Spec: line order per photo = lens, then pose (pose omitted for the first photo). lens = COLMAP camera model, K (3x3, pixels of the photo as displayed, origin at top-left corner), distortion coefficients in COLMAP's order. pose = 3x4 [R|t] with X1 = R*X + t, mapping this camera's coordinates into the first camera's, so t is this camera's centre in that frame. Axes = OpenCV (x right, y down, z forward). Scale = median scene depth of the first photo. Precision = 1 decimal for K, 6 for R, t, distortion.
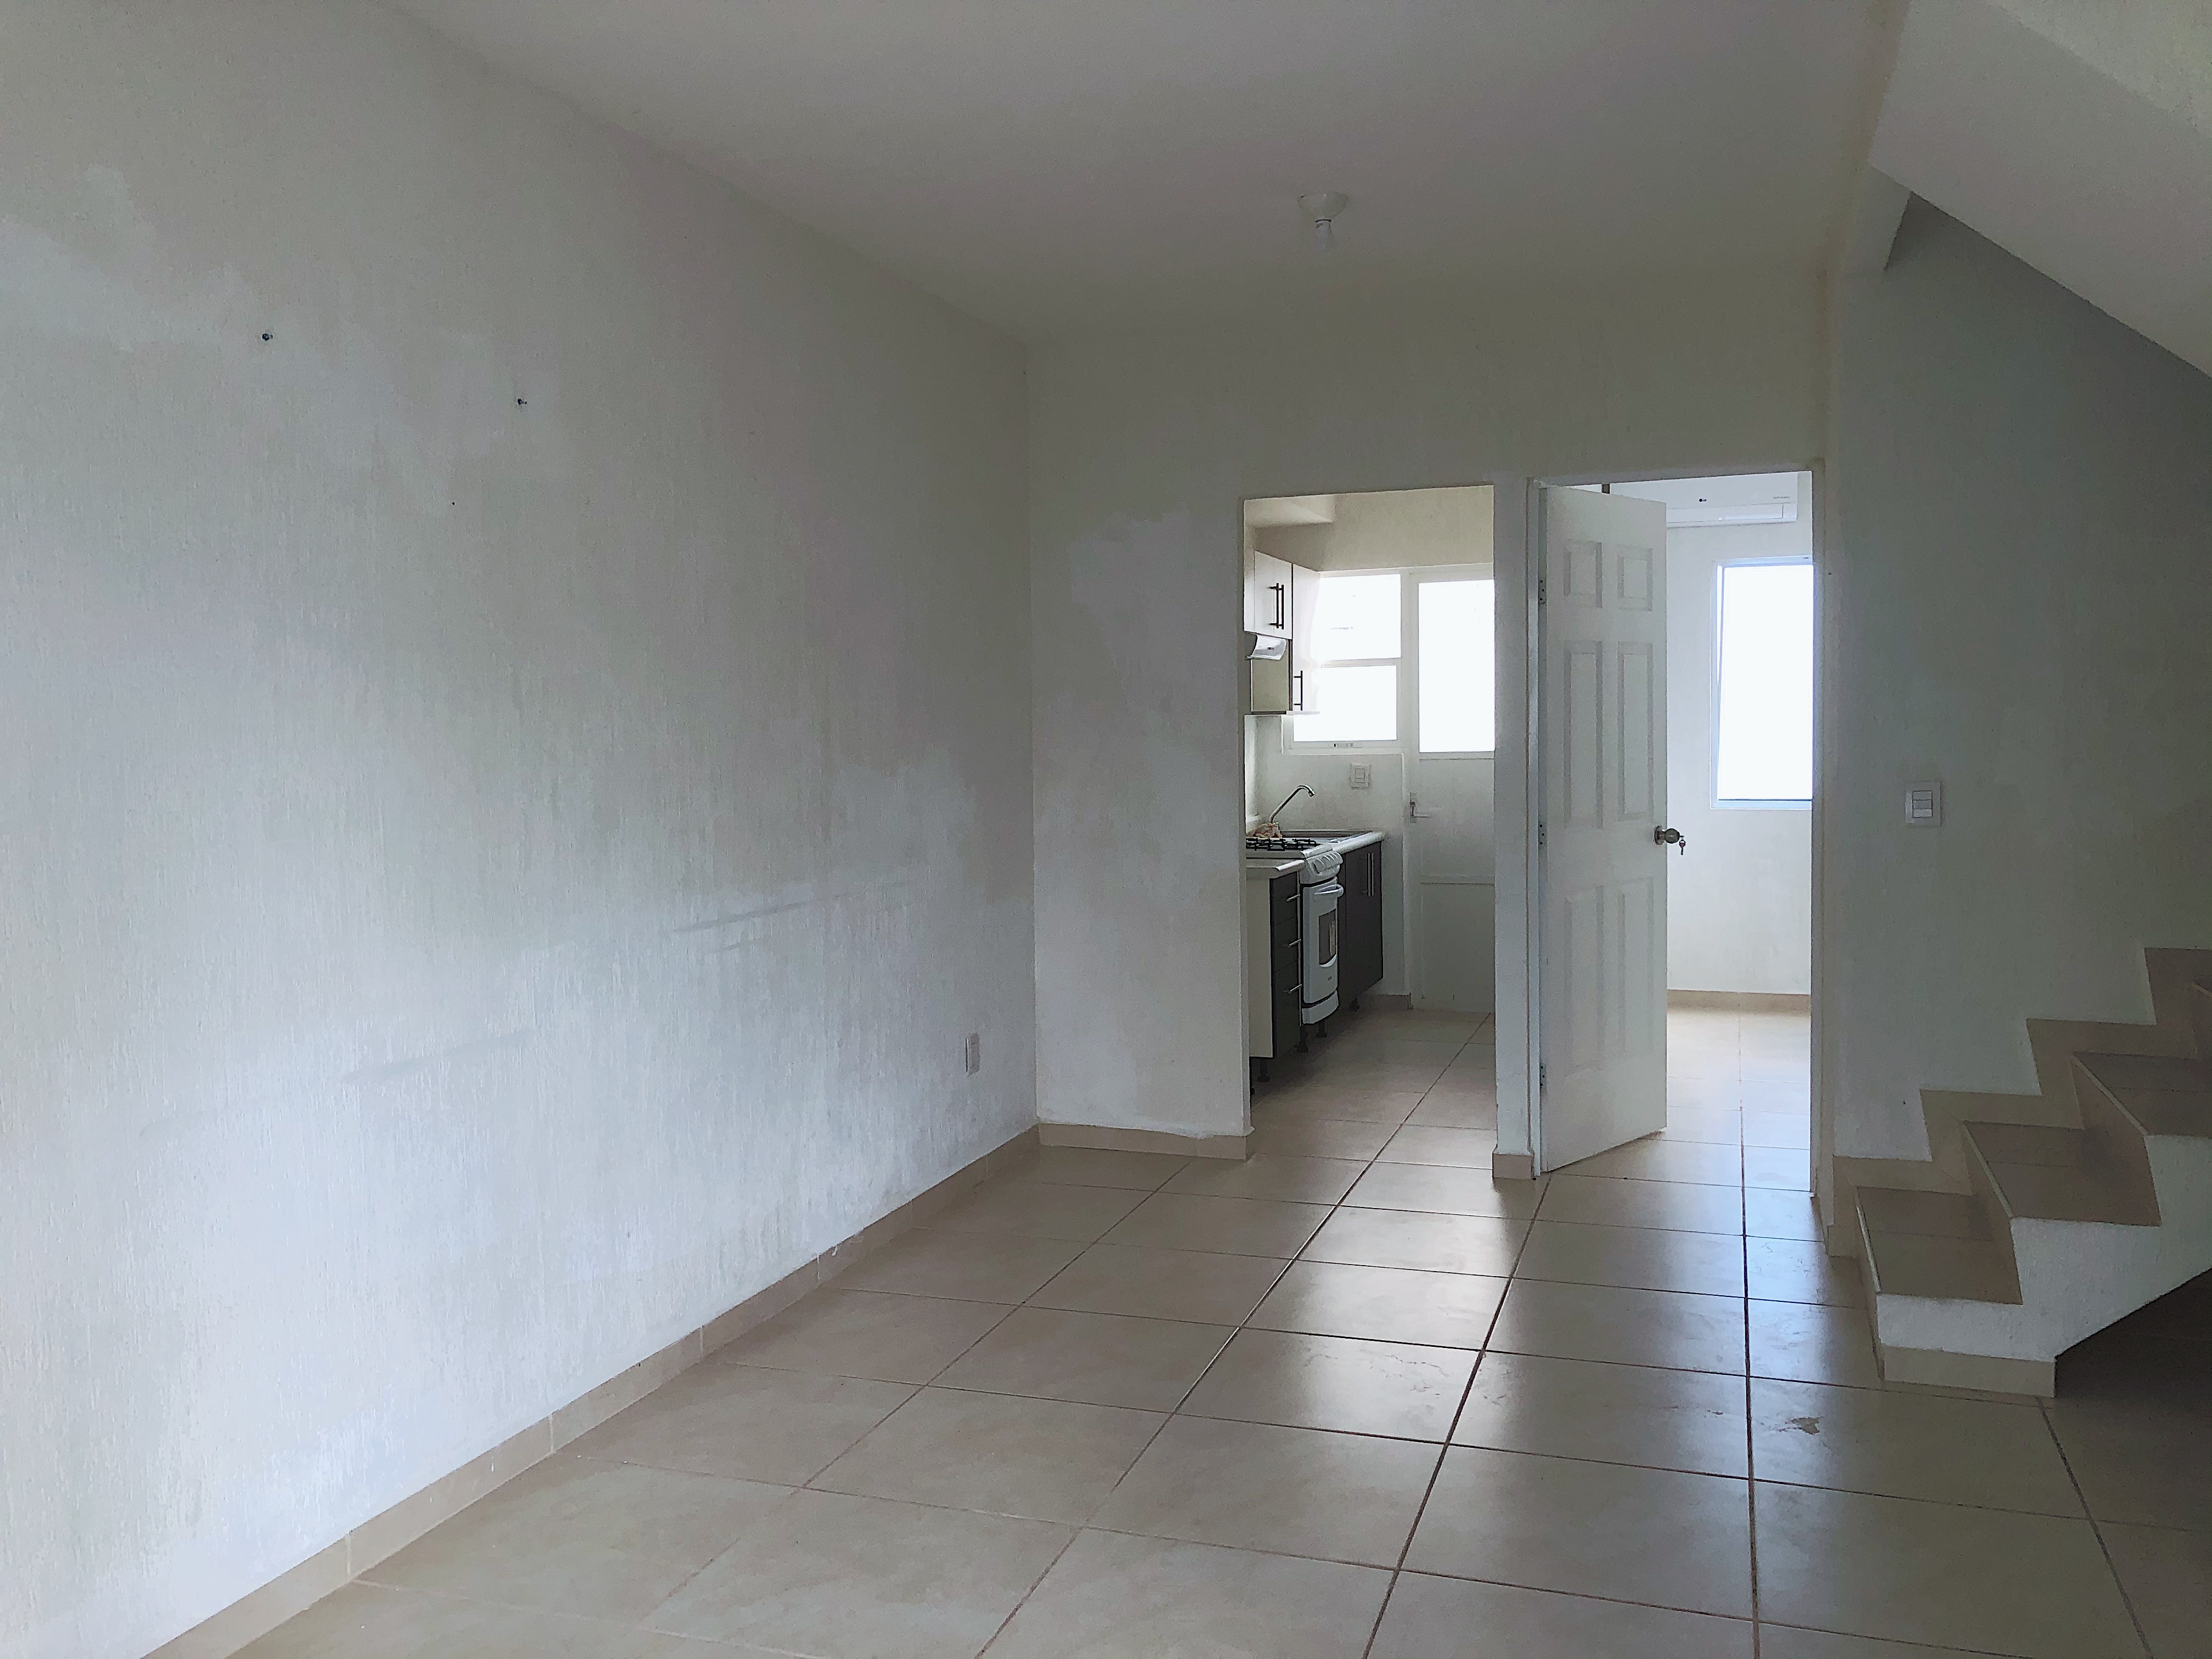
lens RADIAL K [[1819.2, 0, 1101.8], [0, 1819.2, 829.5], [0, 0, 1]] dist [-0.015915, -0.002916]
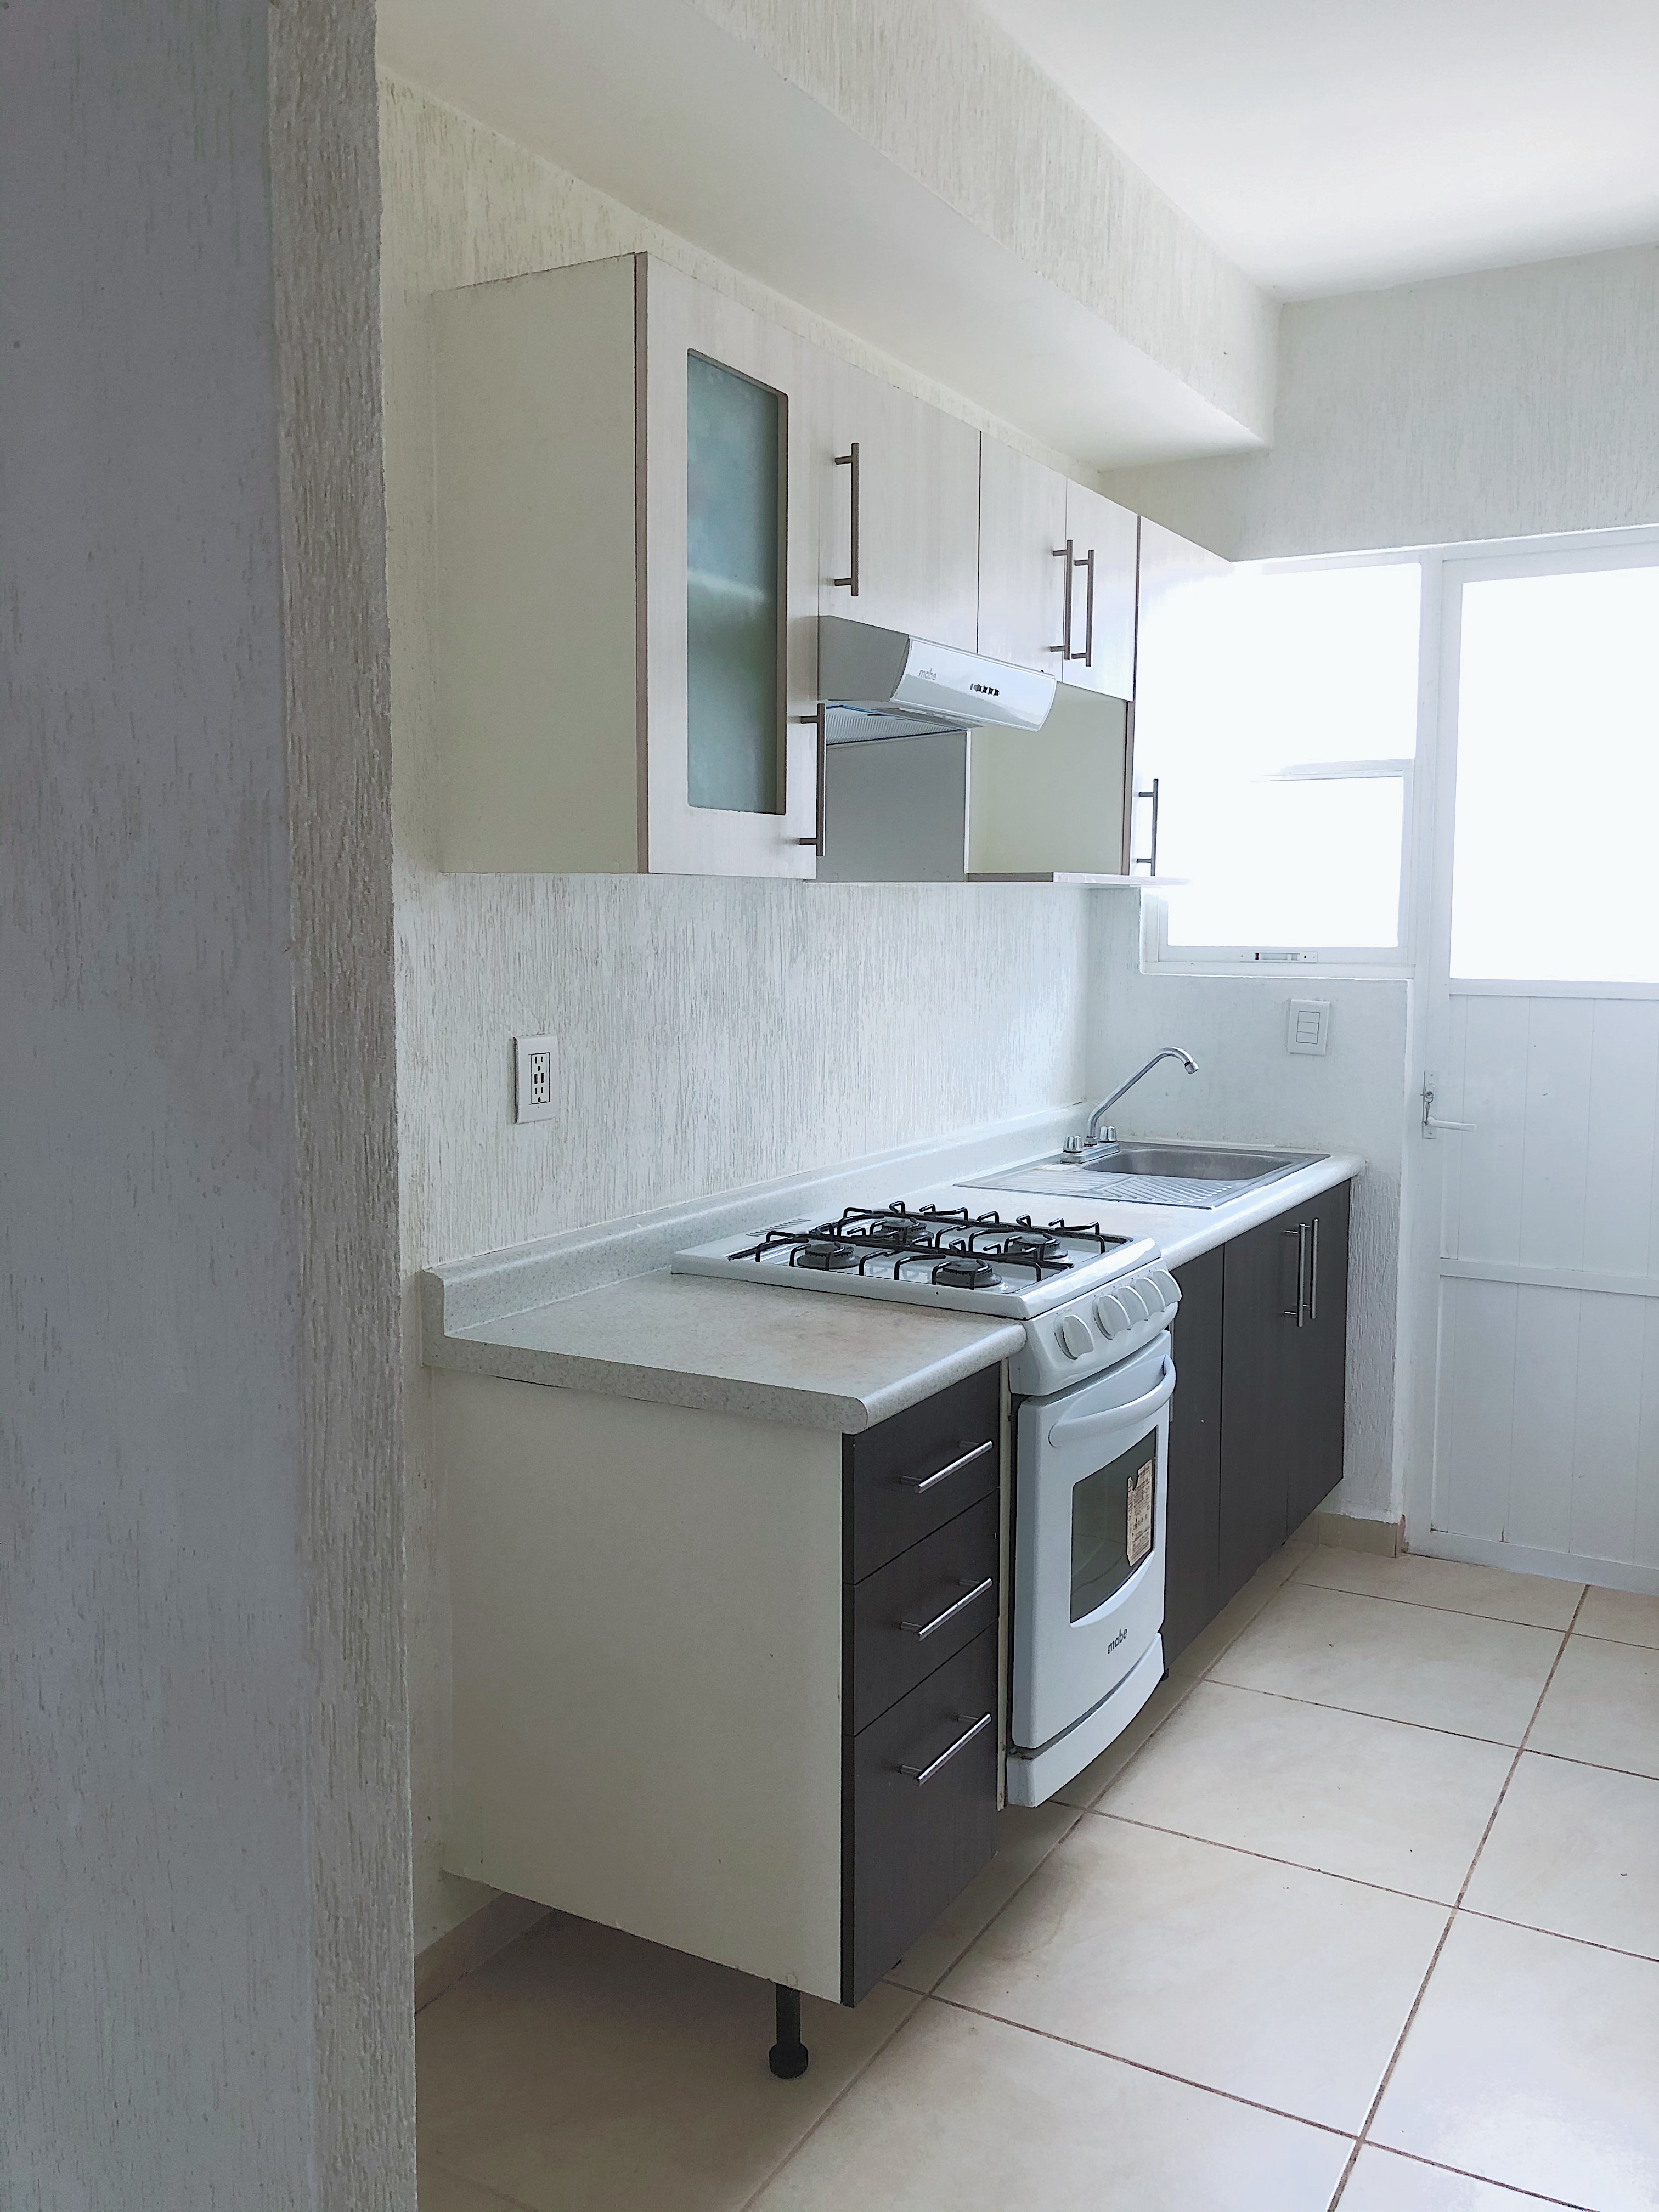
lens RADIAL K [[1819.2, 0, 836.3], [0, 1819.2, 1102.1], [0, 0, 1]] dist [-0.015915, -0.002916]
pose [[0.983032, 0.037418, -0.179578, 0.109909], [-0.028371, 0.998208, 0.052689, -0.031847], [0.181228, -0.046700, 0.982332, 0.547480]]
